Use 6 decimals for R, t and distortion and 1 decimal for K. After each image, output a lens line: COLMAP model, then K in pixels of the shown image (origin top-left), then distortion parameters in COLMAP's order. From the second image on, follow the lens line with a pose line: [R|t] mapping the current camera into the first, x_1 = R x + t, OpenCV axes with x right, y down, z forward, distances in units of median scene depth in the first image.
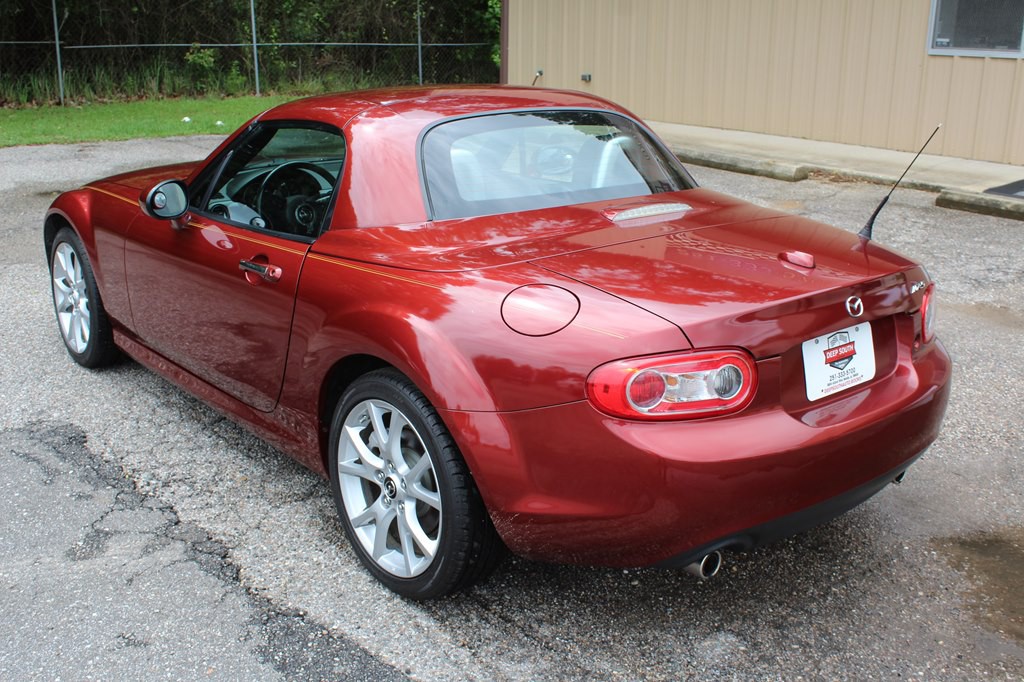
lens RADIAL K [[1101.5, 0, 512.3], [0, 1101.5, 343.2], [0, 0, 1]] dist [-0.126521, 0.152580]
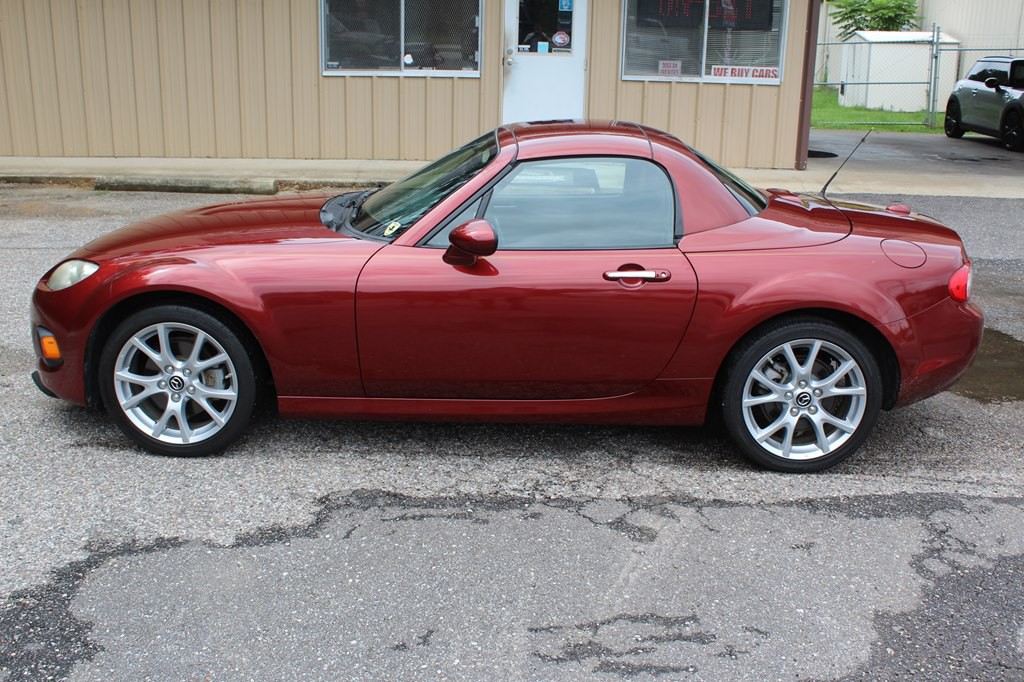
lens RADIAL K [[1068.7, 0, 515.4], [0, 1068.7, 339.9], [0, 0, 1]] dist [-0.125321, 0.150064]
pose [[0.639832, -0.208949, 0.739564, -1.210191], [0.214459, 0.972646, 0.089263, -0.133108], [-0.737985, 0.101493, 0.667141, 0.301187]]
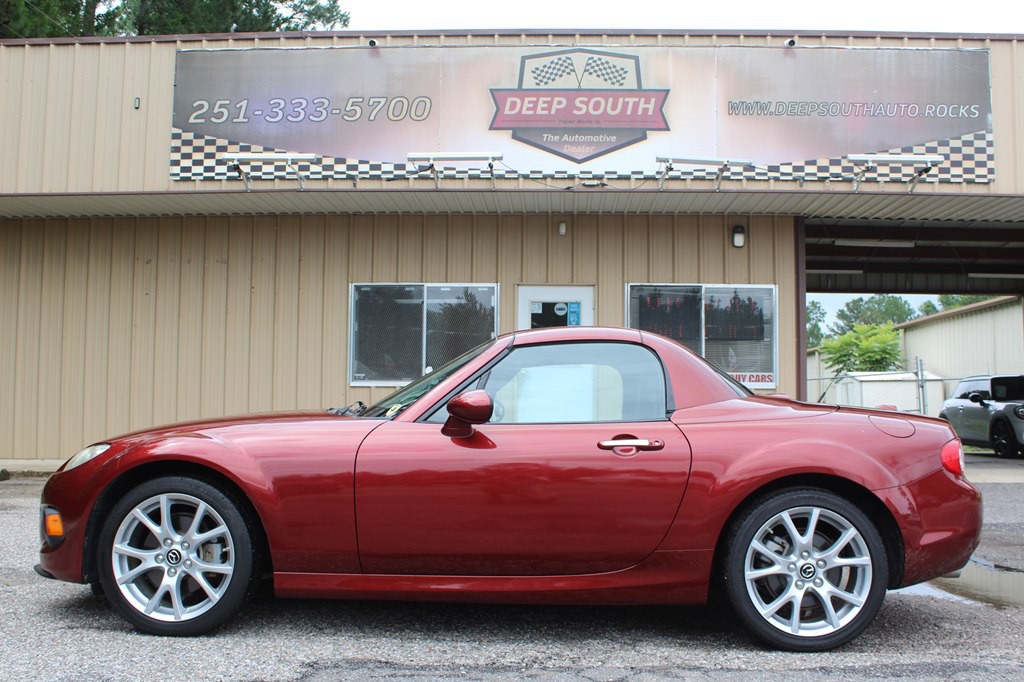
lens RADIAL K [[1013.3, 0, 510.3], [0, 1013.3, 329.1], [0, 0, 1]] dist [-0.138839, 0.145628]
pose [[0.659734, 0.055741, 0.749430, -1.187141], [0.220576, 0.938958, -0.264014, 0.082493], [-0.718399, 0.339485, 0.607167, 0.344256]]
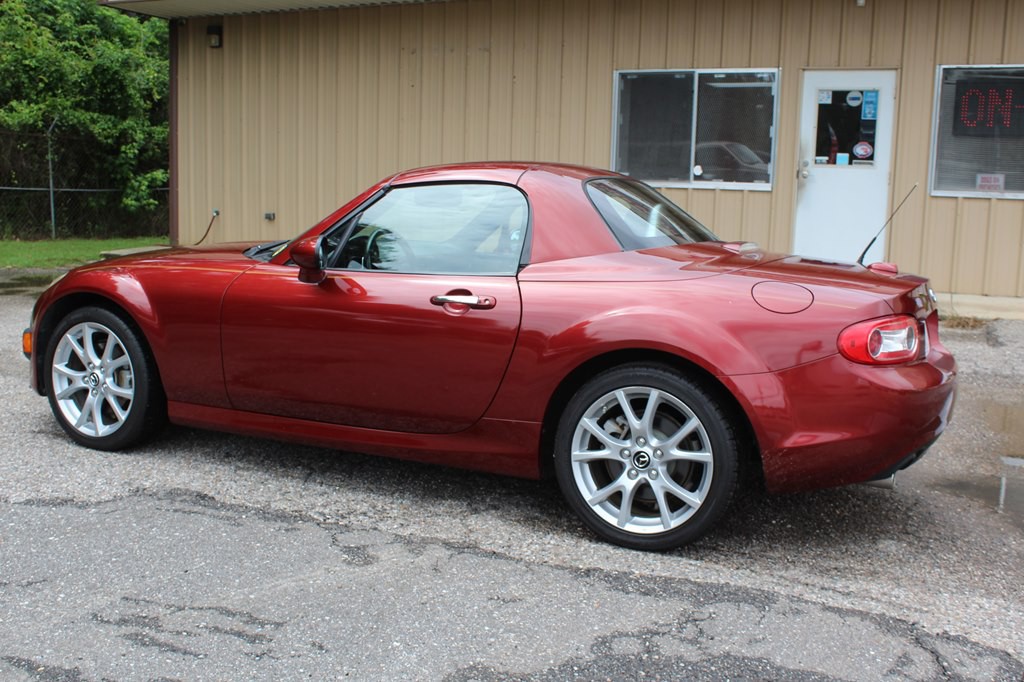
lens RADIAL K [[1133.9, 0, 513.4], [0, 1133.9, 339.3], [0, 0, 1]] dist [-0.111638, 0.122215]
pose [[0.910482, -0.042420, 0.411366, -0.667281], [0.104853, 0.985900, -0.130408, 0.131280], [-0.400034, 0.161867, 0.902093, -0.092486]]
